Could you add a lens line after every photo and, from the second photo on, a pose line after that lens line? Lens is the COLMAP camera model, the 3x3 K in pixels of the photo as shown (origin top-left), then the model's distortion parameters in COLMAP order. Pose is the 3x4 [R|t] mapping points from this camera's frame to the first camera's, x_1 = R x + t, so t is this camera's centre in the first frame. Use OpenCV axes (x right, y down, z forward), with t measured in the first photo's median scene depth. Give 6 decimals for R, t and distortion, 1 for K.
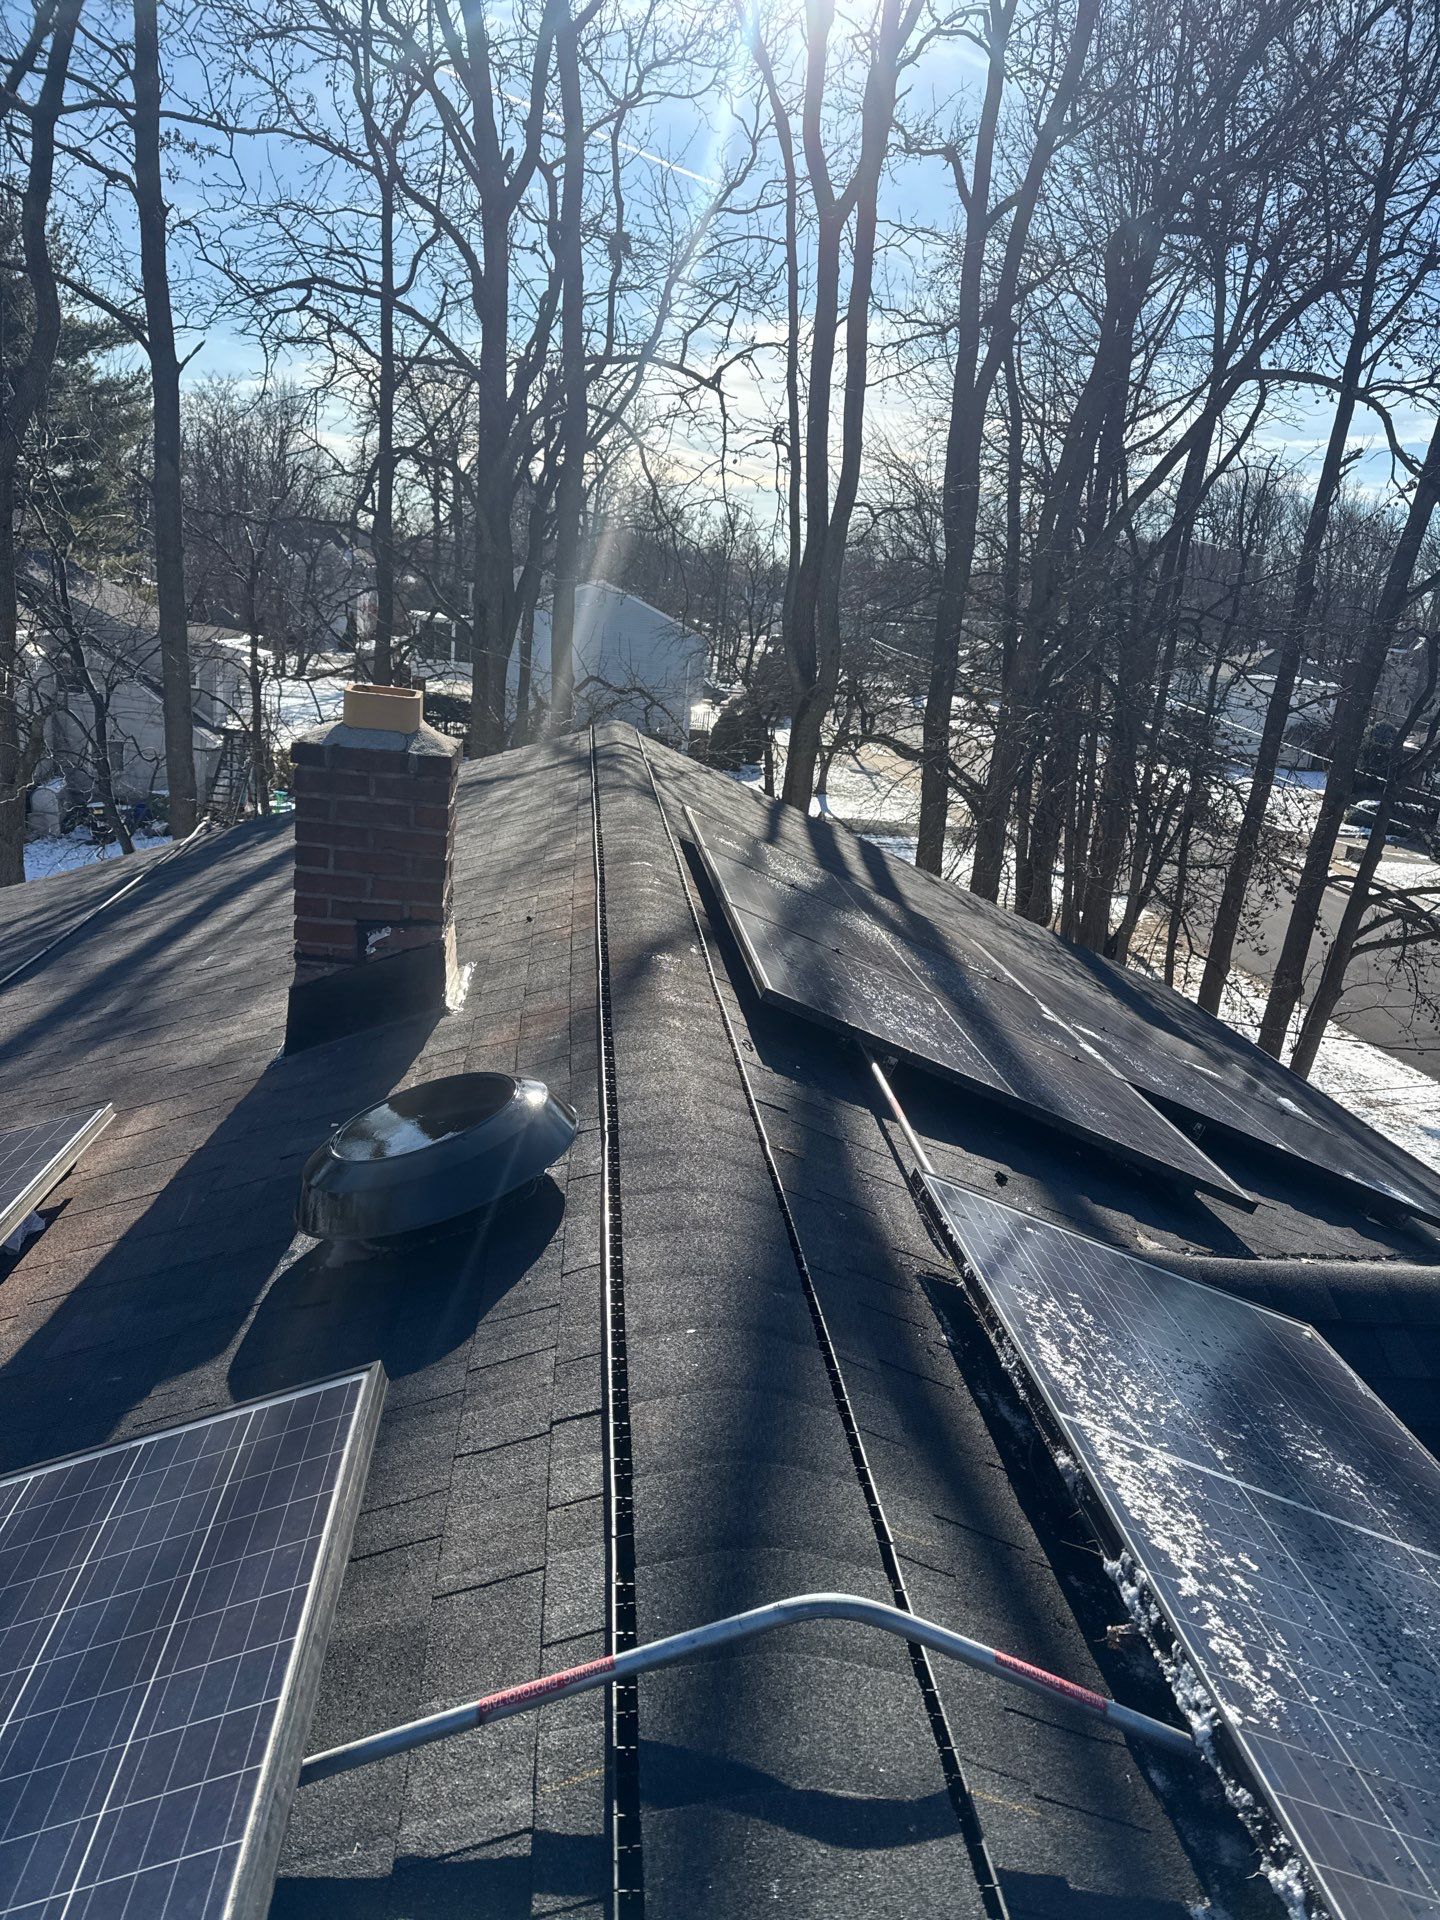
lens RADIAL K [[1341.4, 0, 714.2], [0, 1341.4, 955.1], [0, 0, 1]] dist [0.034179, -0.003549]
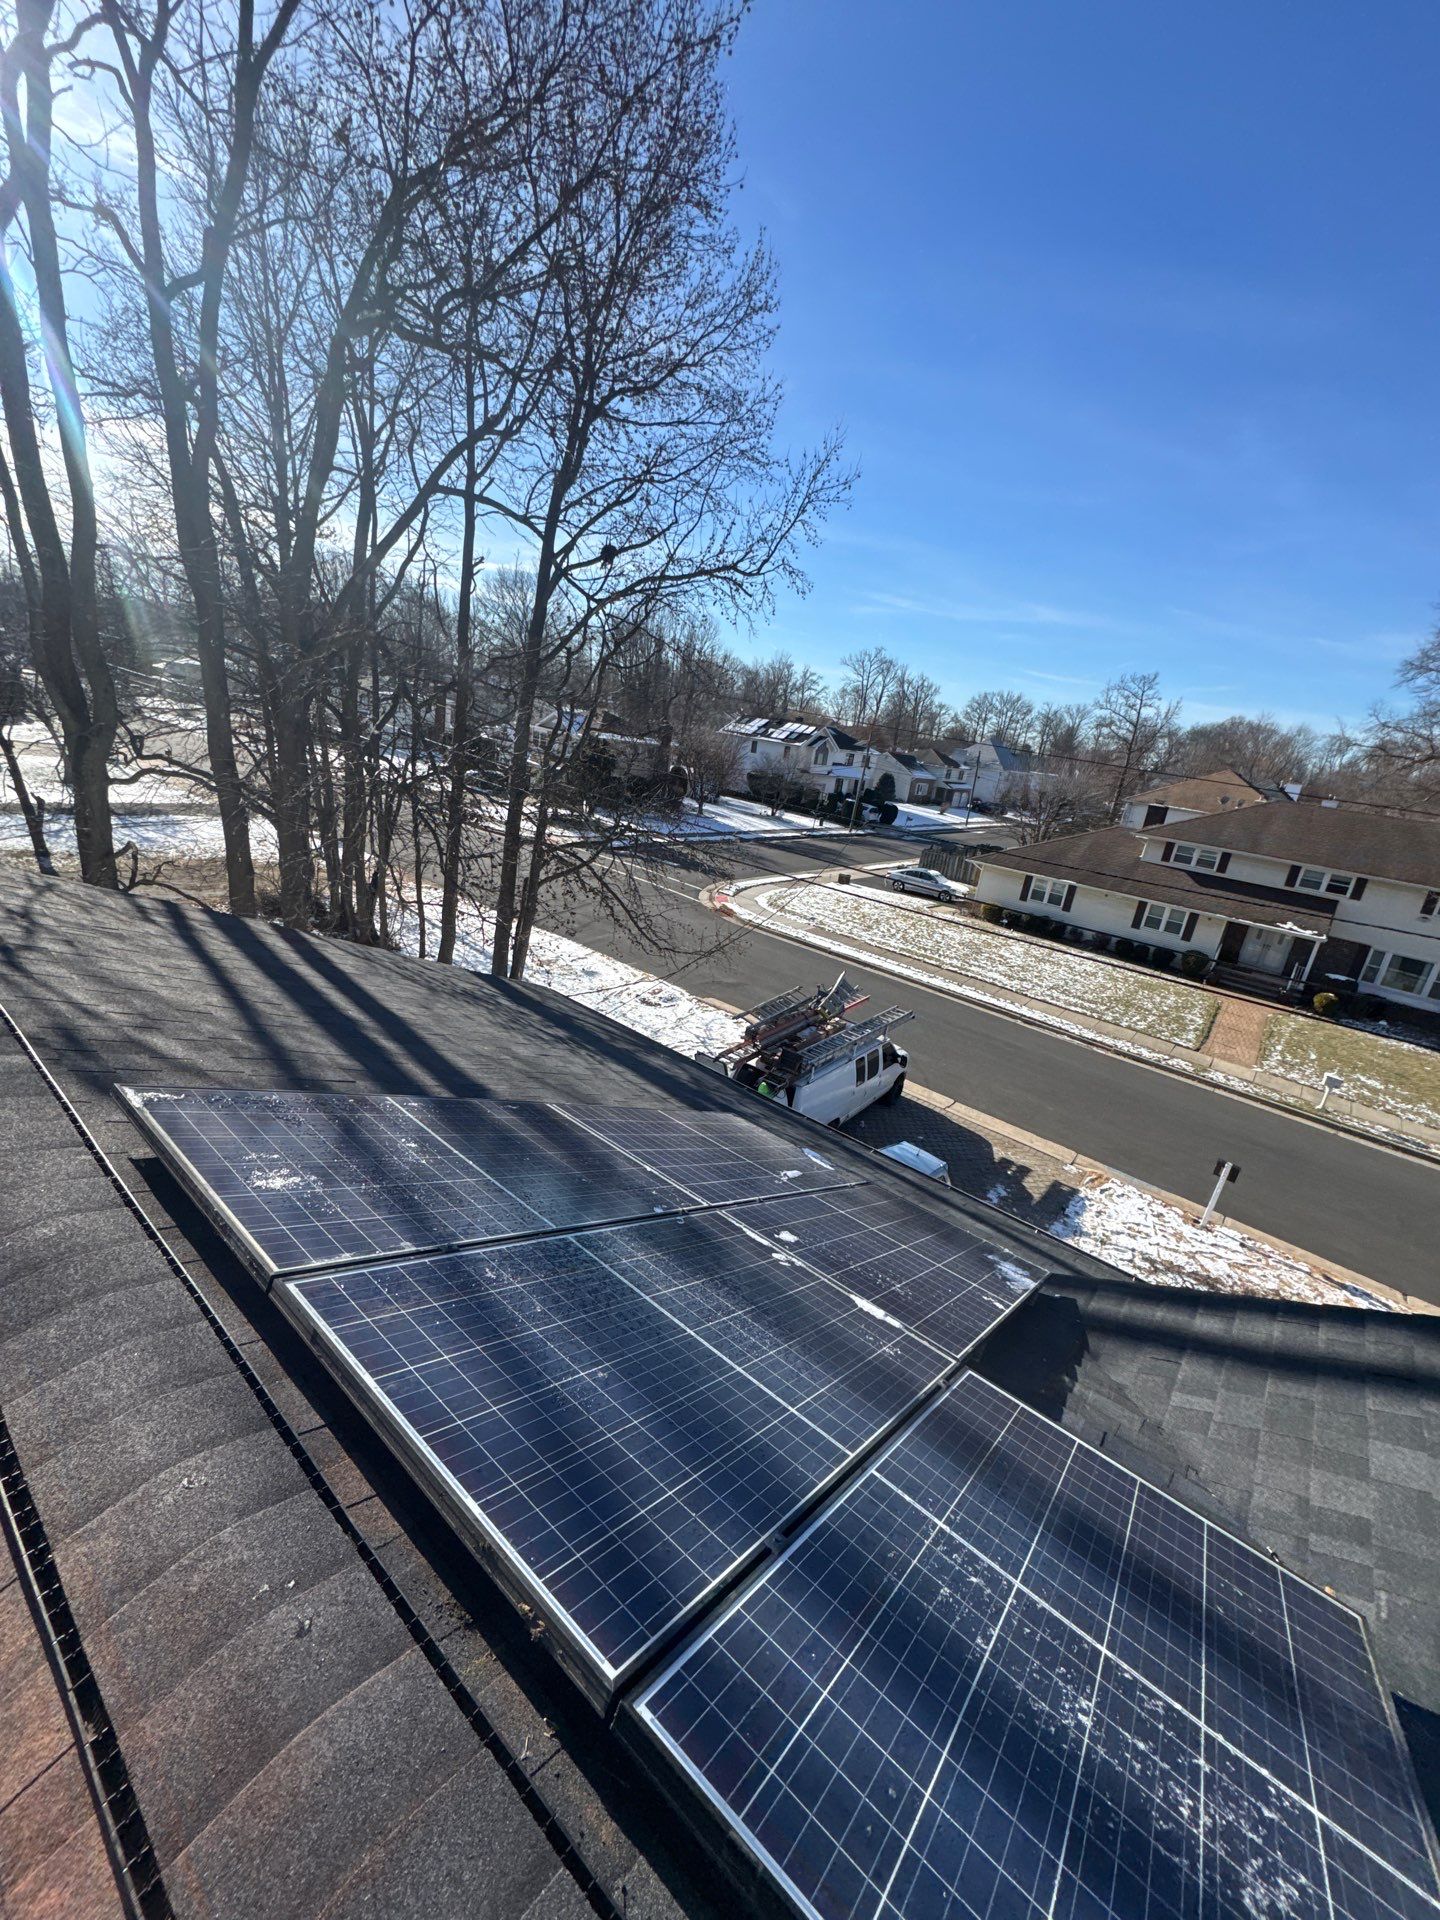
lens RADIAL K [[754.5, 0, 720.7], [0, 754.5, 963.5], [0, 0, 1]] dist [-0.004832, 0.000028]
pose [[0.703095, -0.221343, 0.675769, -0.017238], [0.119545, 0.973588, 0.194512, -0.066435], [-0.700975, -0.055976, 0.710986, 0.202108]]
